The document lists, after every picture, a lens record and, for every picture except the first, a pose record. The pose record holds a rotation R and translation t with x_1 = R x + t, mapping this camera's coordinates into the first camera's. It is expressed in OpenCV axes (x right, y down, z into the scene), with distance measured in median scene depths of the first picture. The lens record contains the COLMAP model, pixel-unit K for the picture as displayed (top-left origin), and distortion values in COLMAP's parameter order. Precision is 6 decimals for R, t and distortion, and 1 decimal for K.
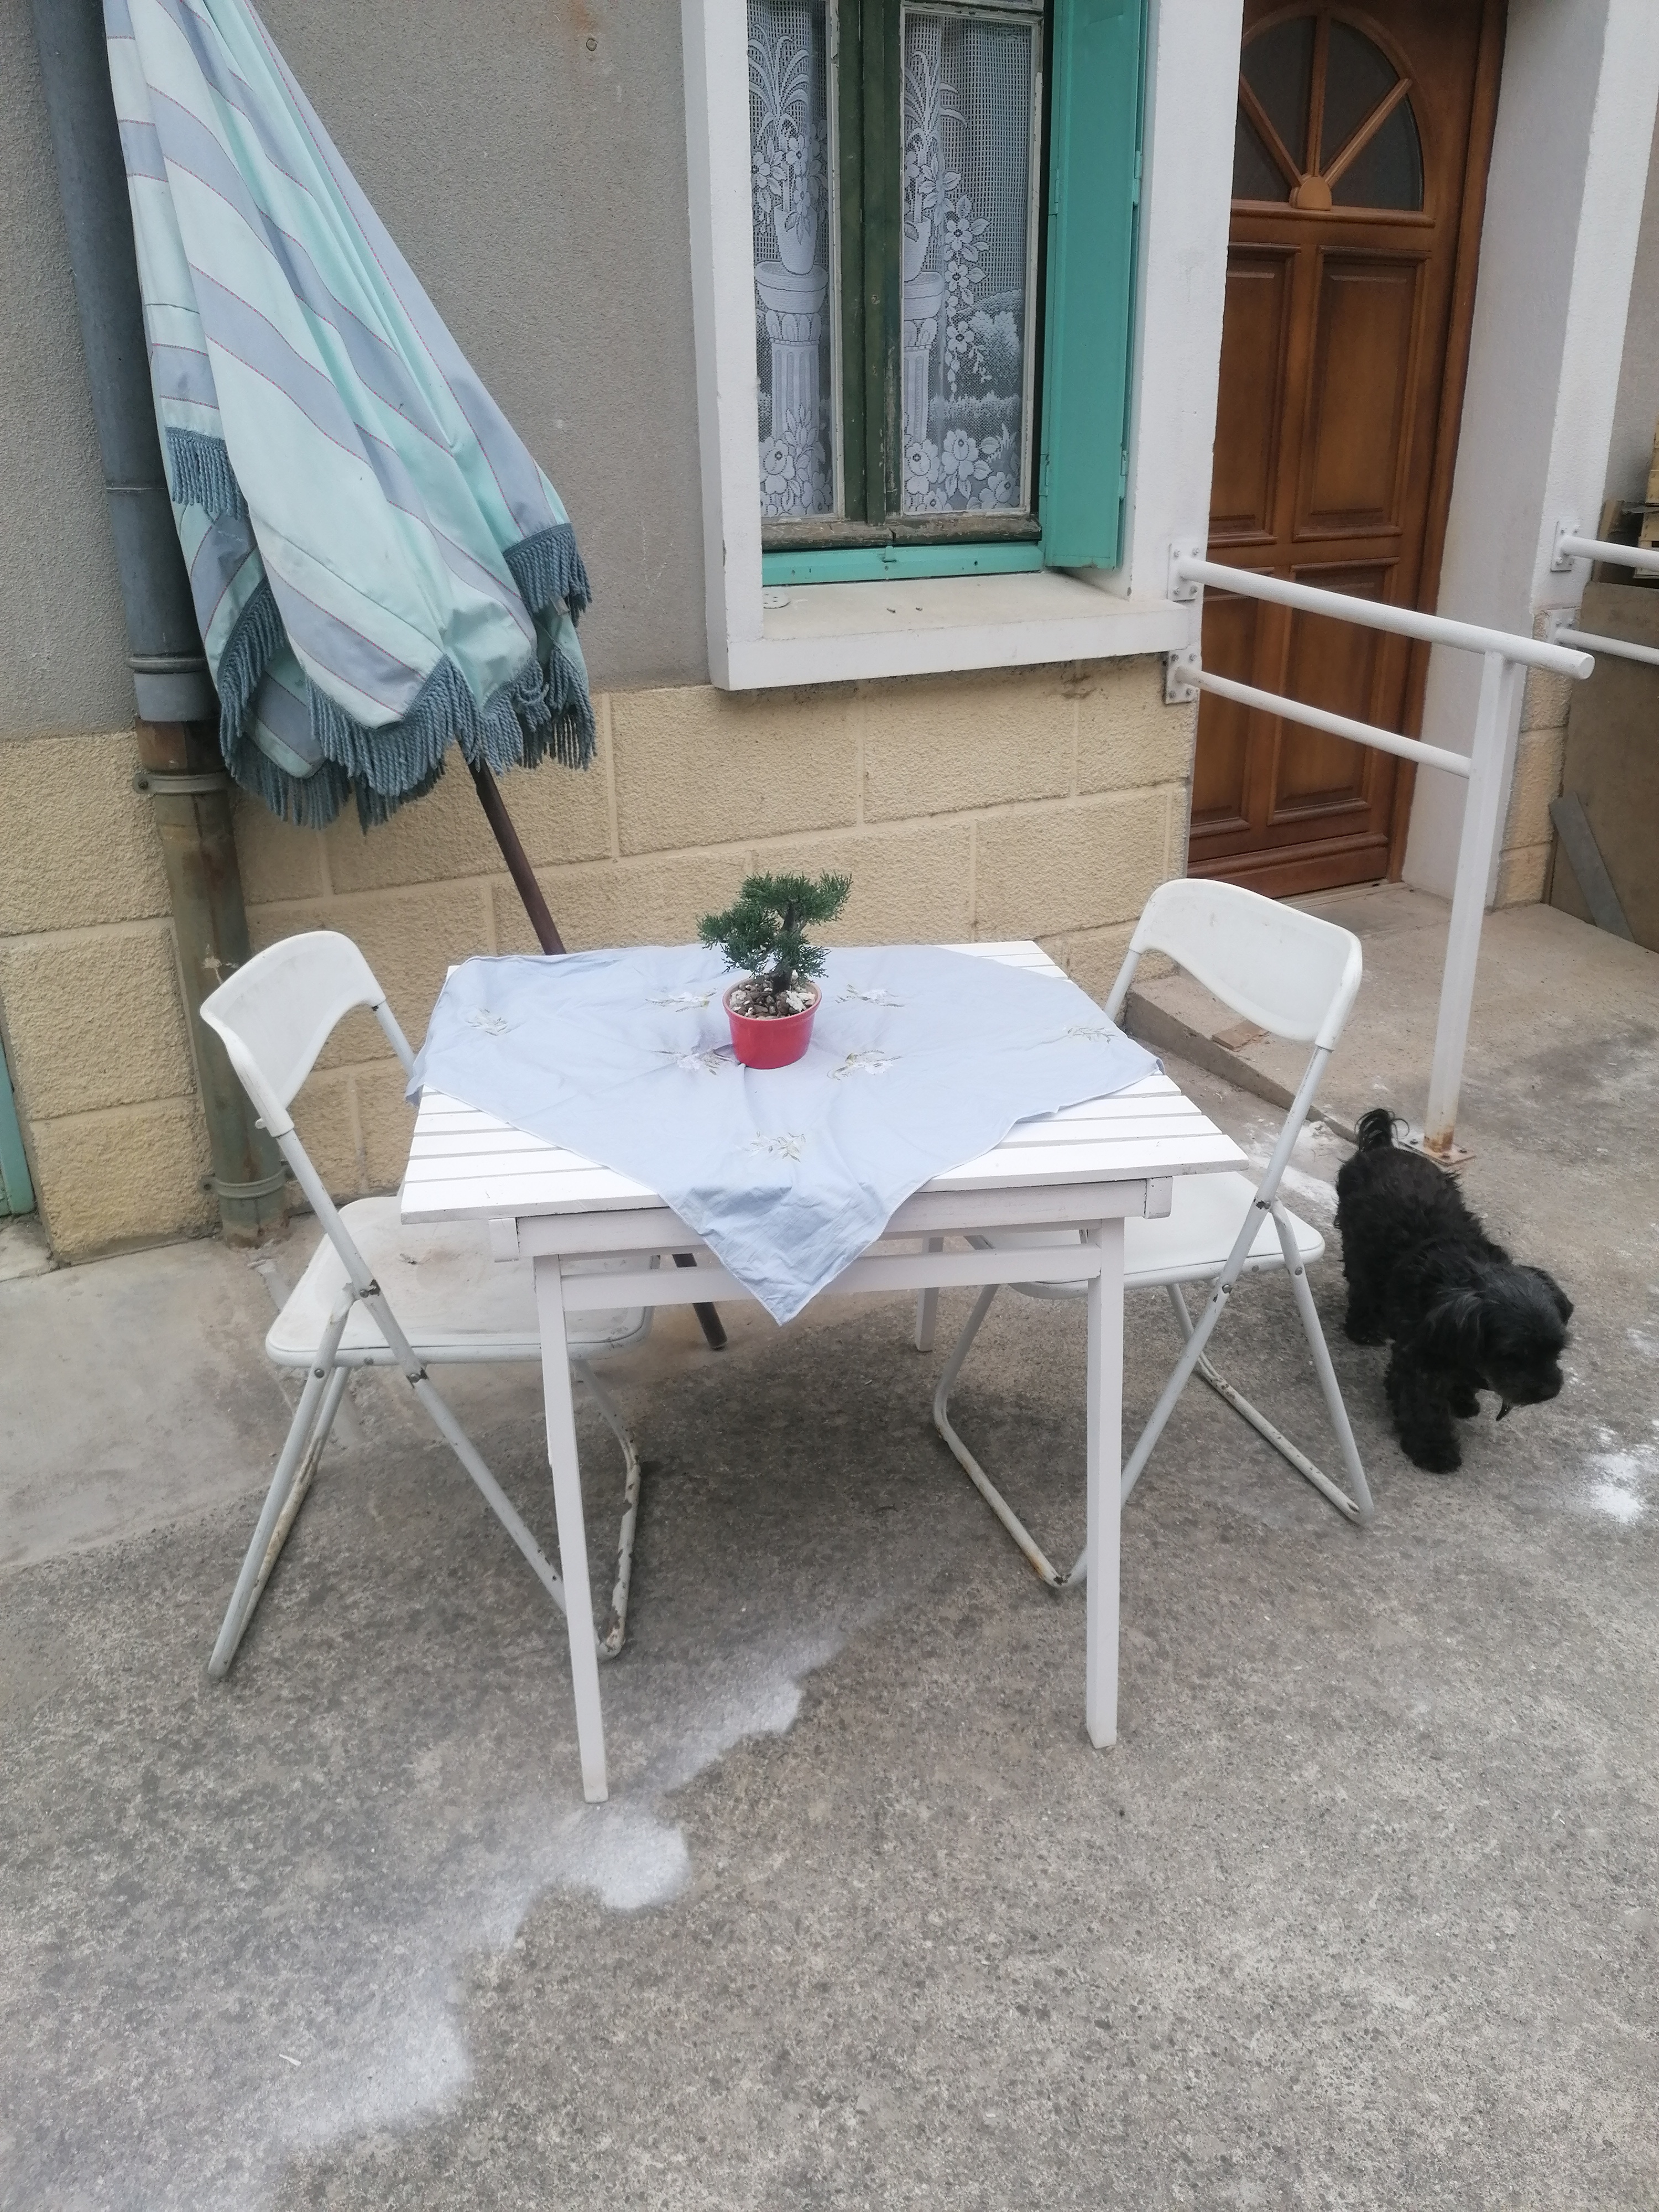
lens RADIAL K [[1715.0, 0, 834.9], [0, 1715.0, 1108.8], [0, 0, 1]] dist [-0.001113, -0.001410]
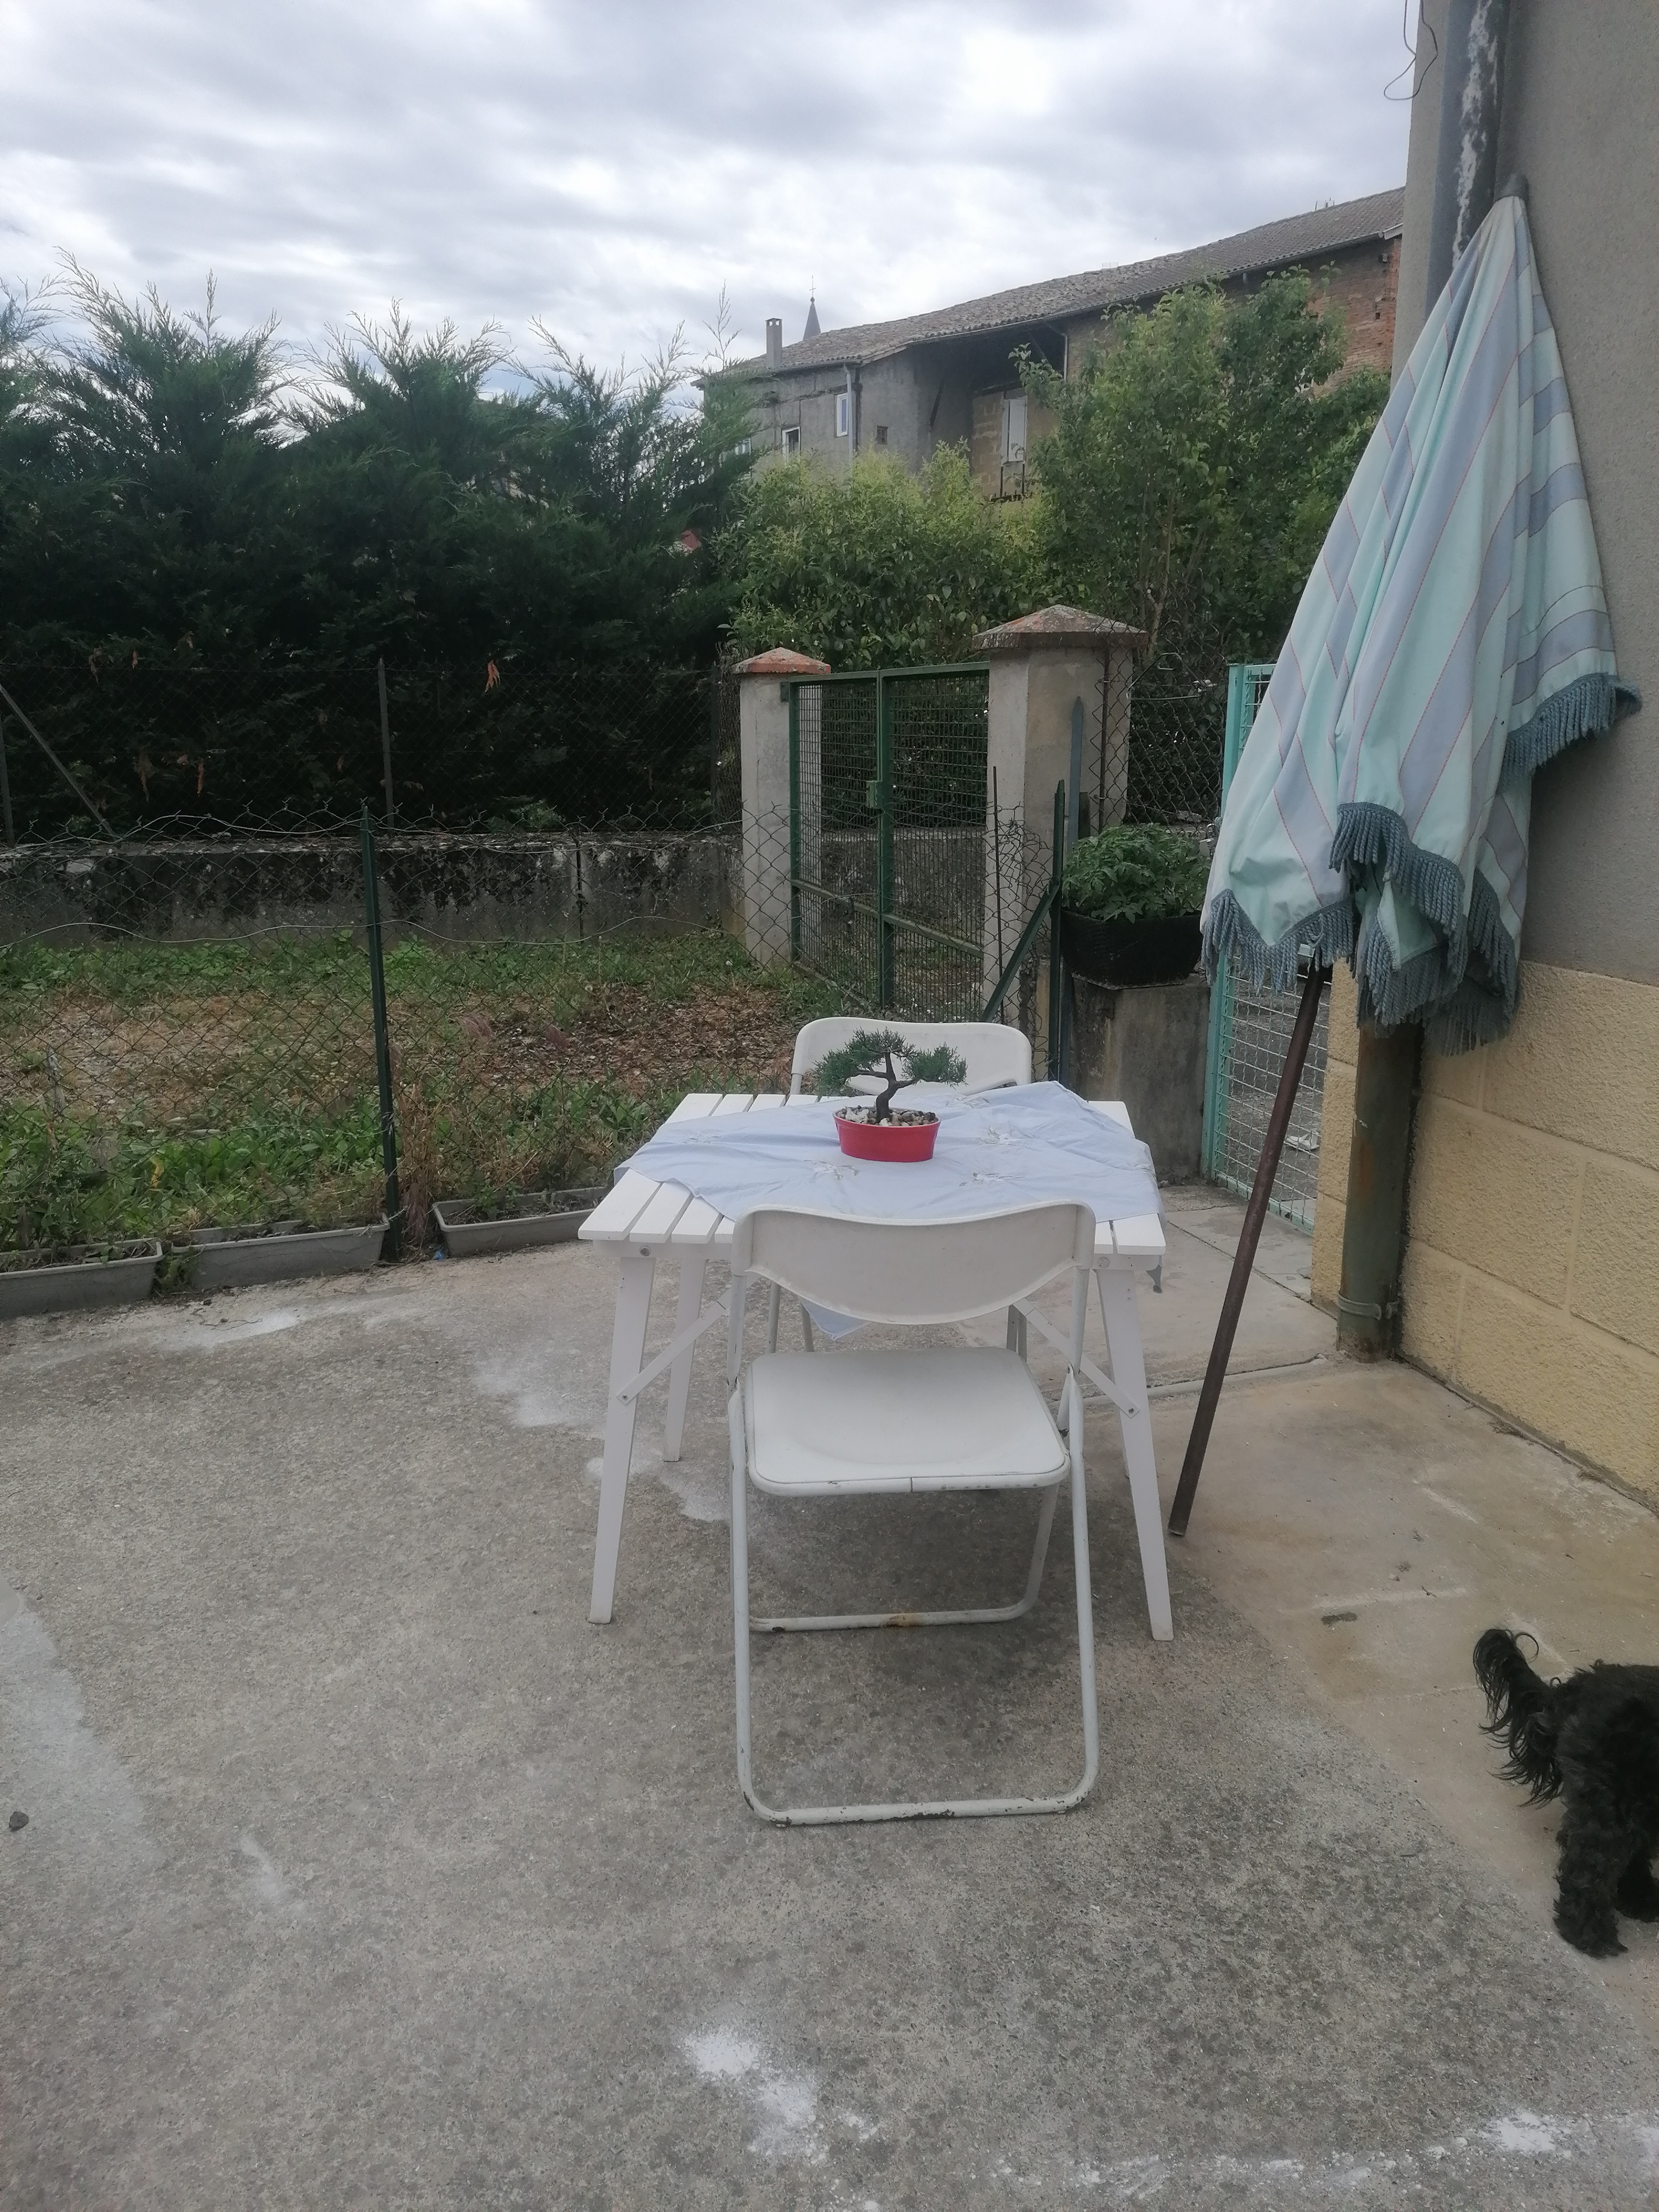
lens RADIAL K [[1715.0, 0, 832.7], [0, 1715.0, 1104.8], [0, 0, 1]] dist [-0.001113, -0.001410]
pose [[-0.264582, 0.228608, -0.936875, 1.338669], [-0.353251, 0.880997, 0.314735, -0.517288], [0.897335, 0.414225, -0.152340, 1.224968]]
